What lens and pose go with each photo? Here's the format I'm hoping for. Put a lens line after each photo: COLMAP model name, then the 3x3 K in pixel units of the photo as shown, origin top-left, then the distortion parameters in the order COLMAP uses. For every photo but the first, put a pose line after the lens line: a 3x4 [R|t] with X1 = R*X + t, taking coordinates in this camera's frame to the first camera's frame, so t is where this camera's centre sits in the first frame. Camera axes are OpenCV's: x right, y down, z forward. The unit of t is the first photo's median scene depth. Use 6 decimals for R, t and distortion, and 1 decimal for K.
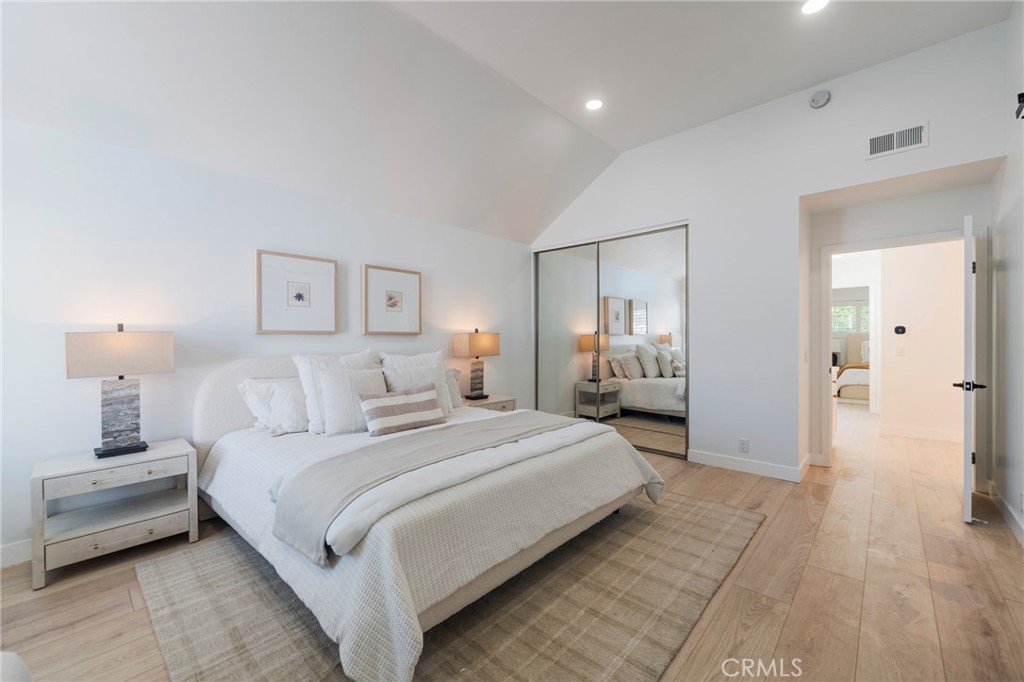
lens RADIAL K [[413.2, 0, 512.7], [0, 413.2, 336.0], [0, 0, 1]] dist [-0.002341, -0.000399]
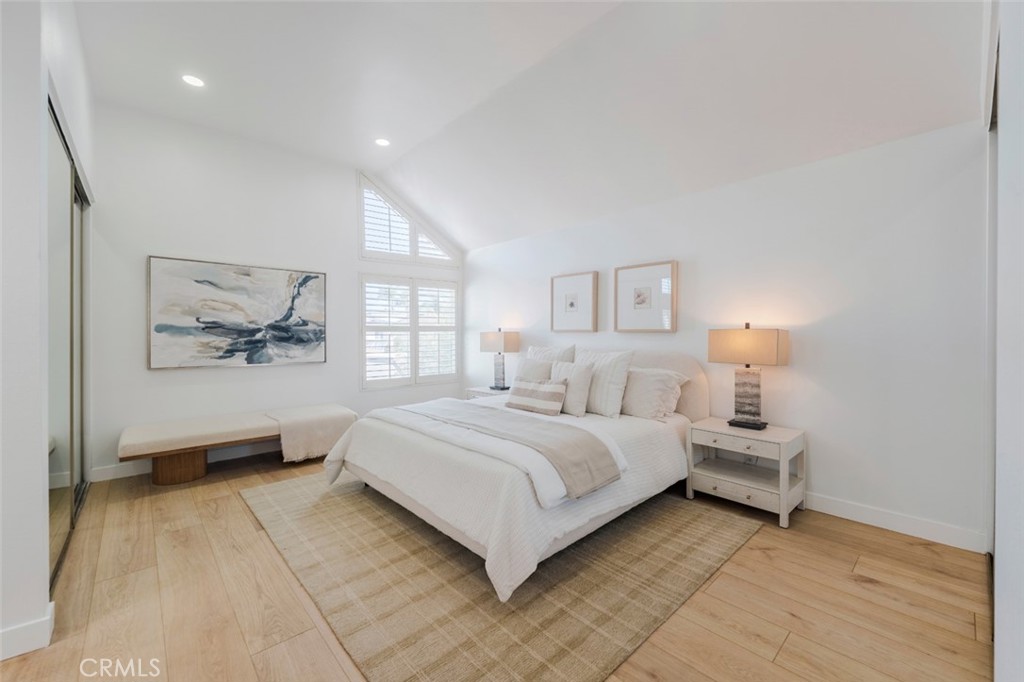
lens RADIAL K [[413.2, 0, 512.7], [0, 413.2, 336.0], [0, 0, 1]] dist [-0.002341, -0.000399]
pose [[-0.090472, 0.006073, -0.995881, 0.717555], [0.002510, 0.999980, 0.005870, -0.001416], [0.995896, -0.001968, -0.090485, 0.791609]]
